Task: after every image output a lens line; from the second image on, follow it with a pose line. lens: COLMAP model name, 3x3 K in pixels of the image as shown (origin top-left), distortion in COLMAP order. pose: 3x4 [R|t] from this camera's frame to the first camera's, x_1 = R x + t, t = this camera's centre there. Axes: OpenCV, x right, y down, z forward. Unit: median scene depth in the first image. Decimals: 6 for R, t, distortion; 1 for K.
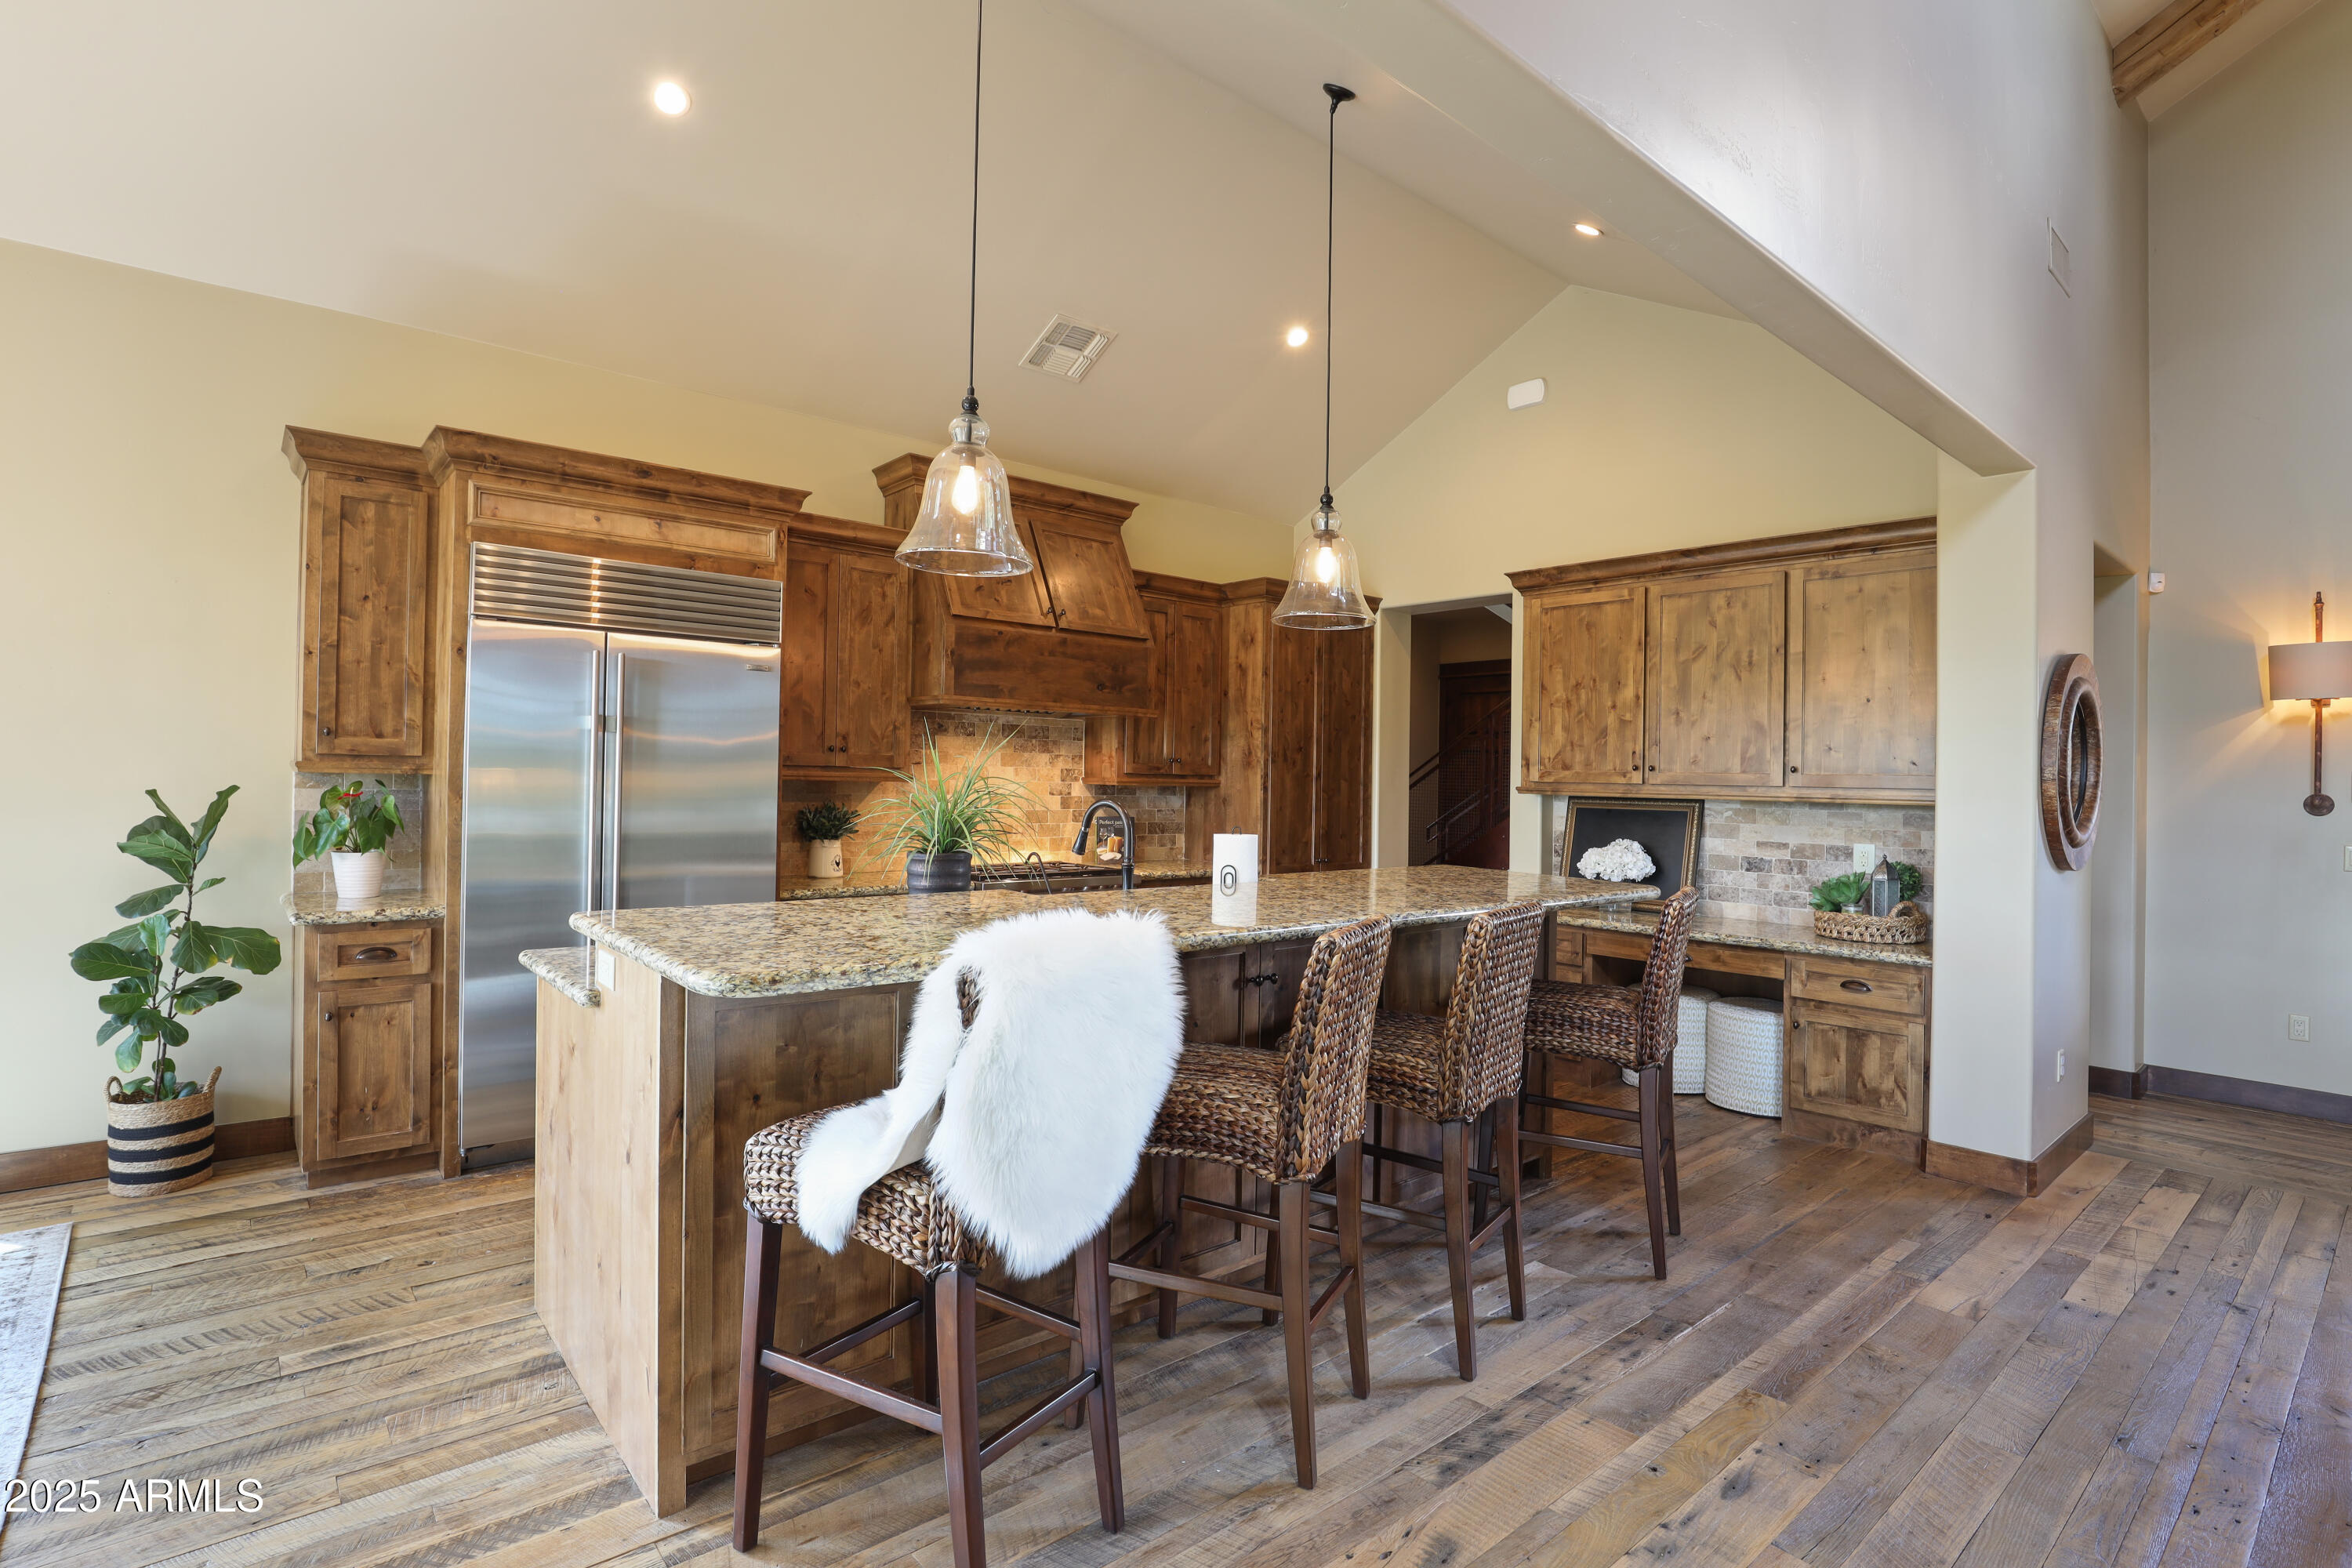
lens RADIAL K [[1145.9, 0, 1171.1], [0, 1145.9, 774.5], [0, 0, 1]] dist [-0.025428, -0.000583]
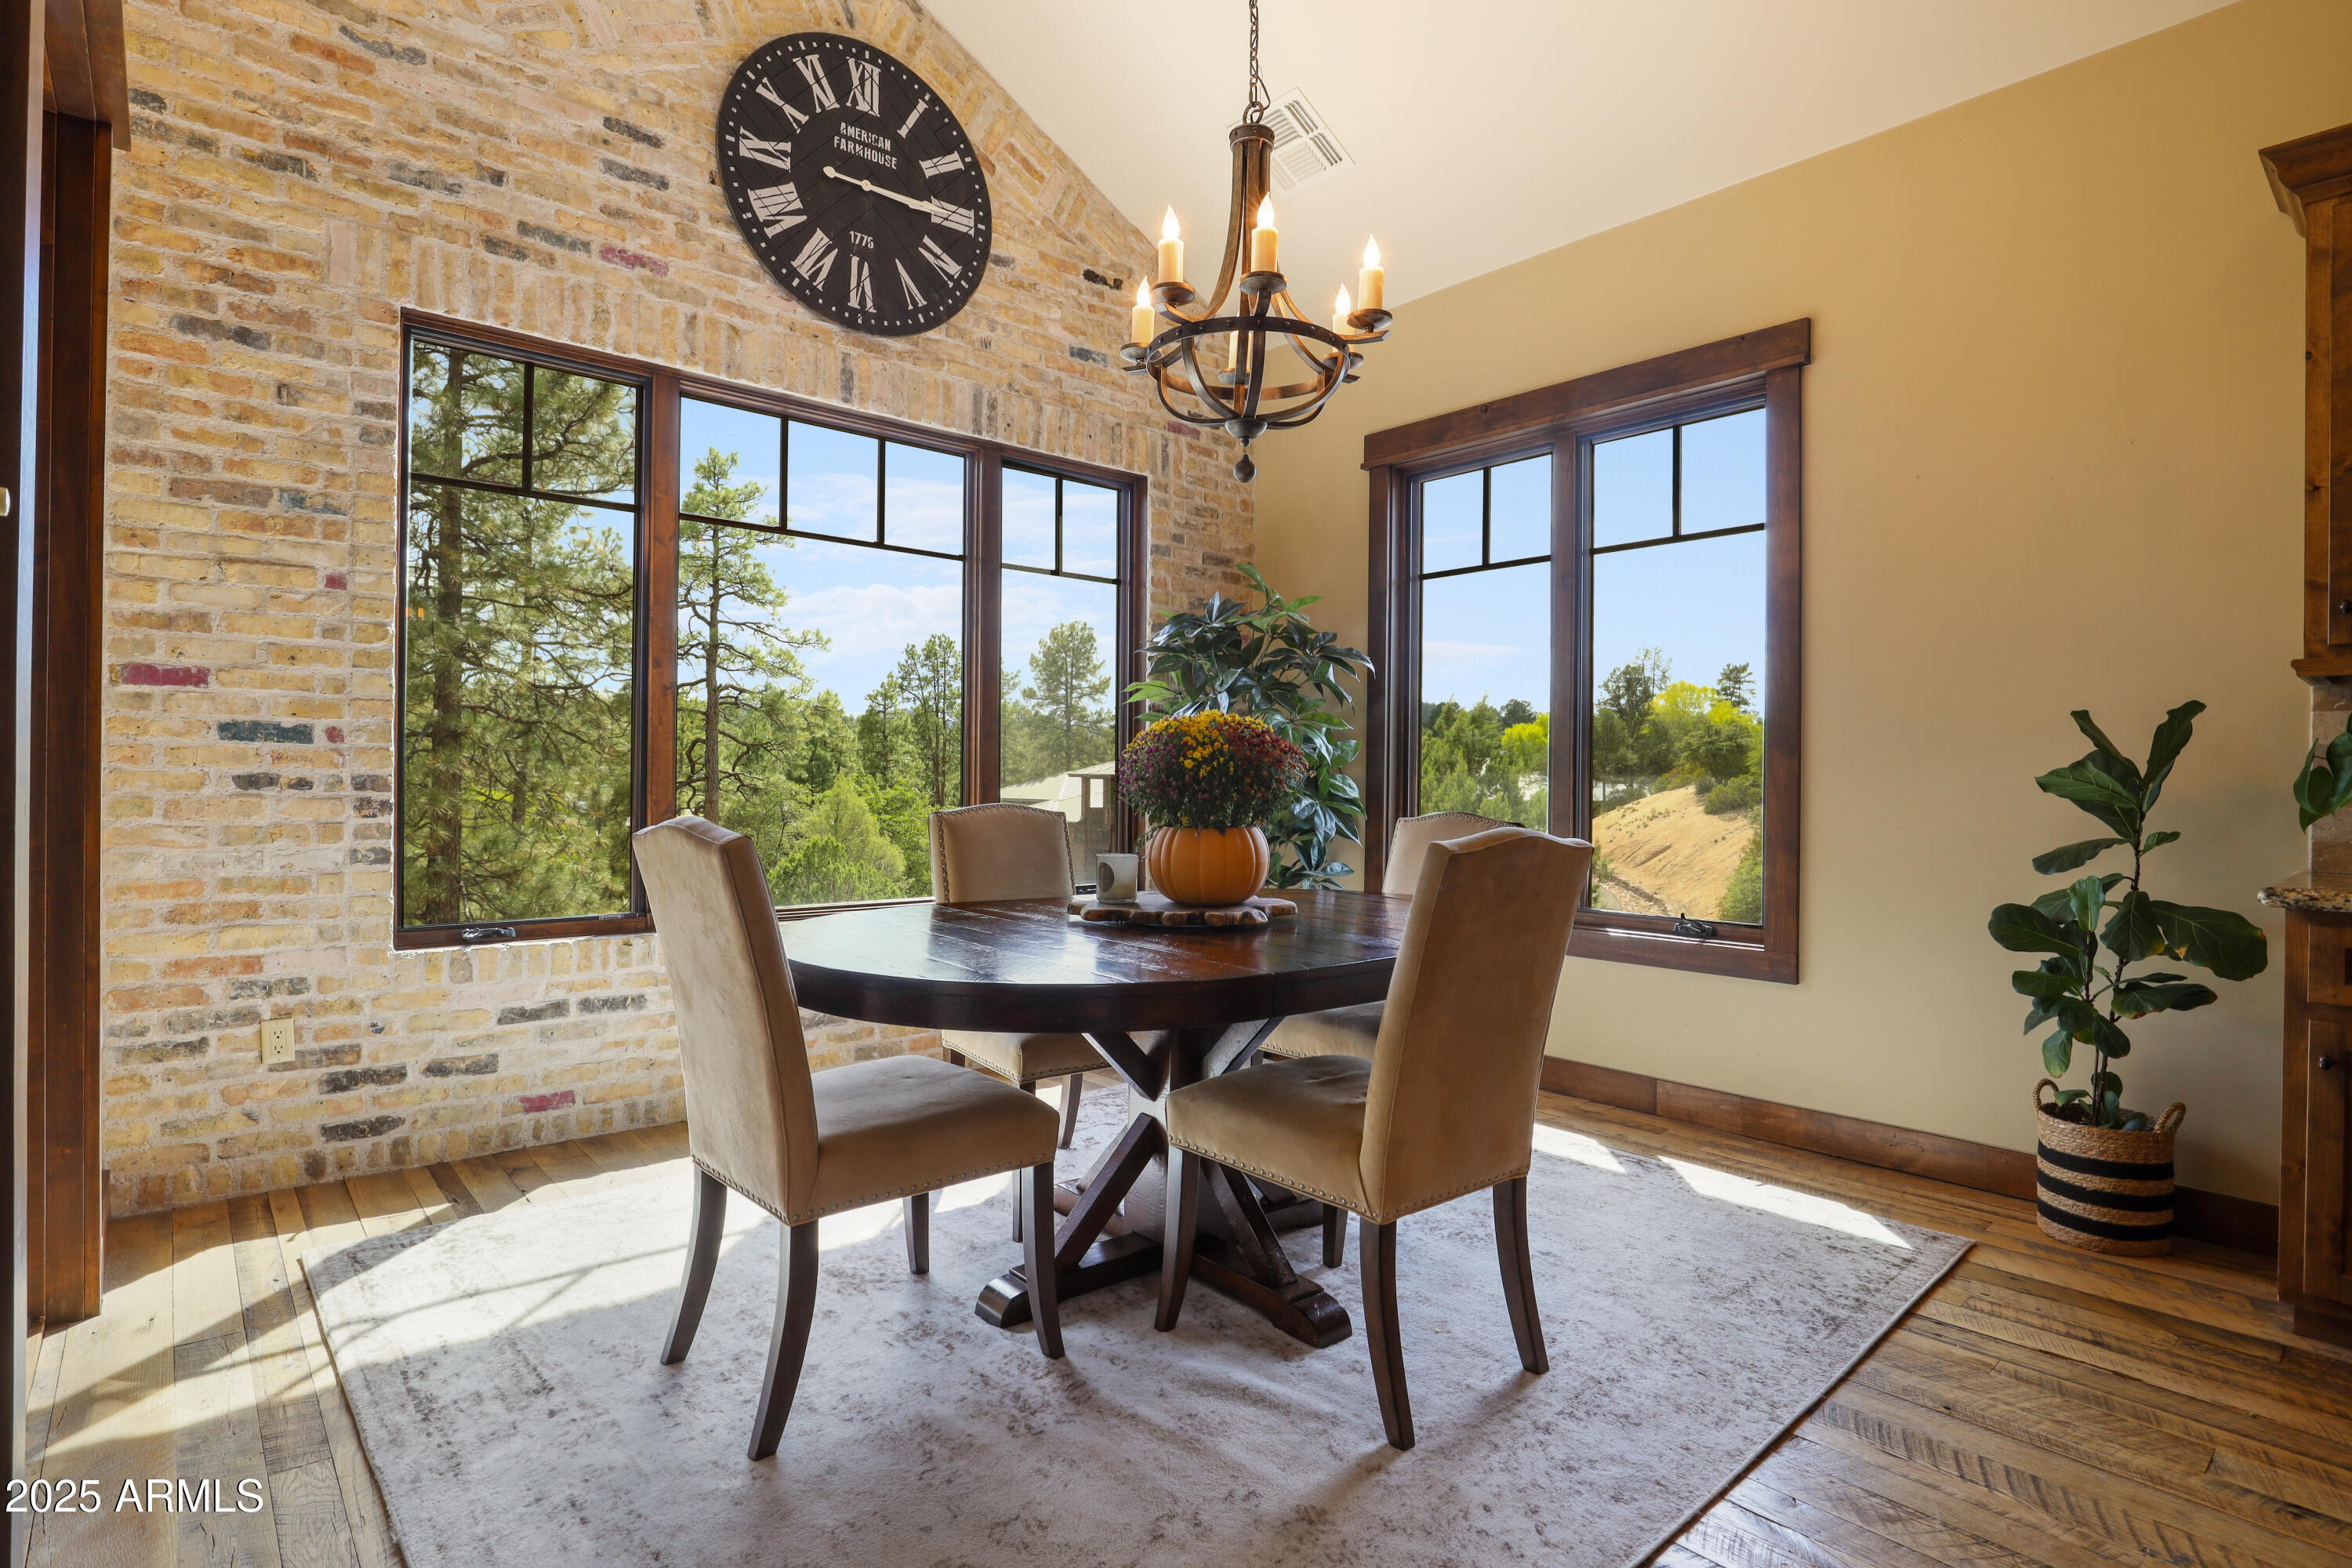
lens RADIAL K [[1155.4, 0, 1168.8], [0, 1155.4, 785.2], [0, 0, 1]] dist [-0.012724, 0.000418]
pose [[0.009737, -0.016988, -0.999808, -0.135850], [-0.009779, 0.999806, -0.017083, 0.082006], [0.999905, 0.009943, 0.009569, 0.369492]]
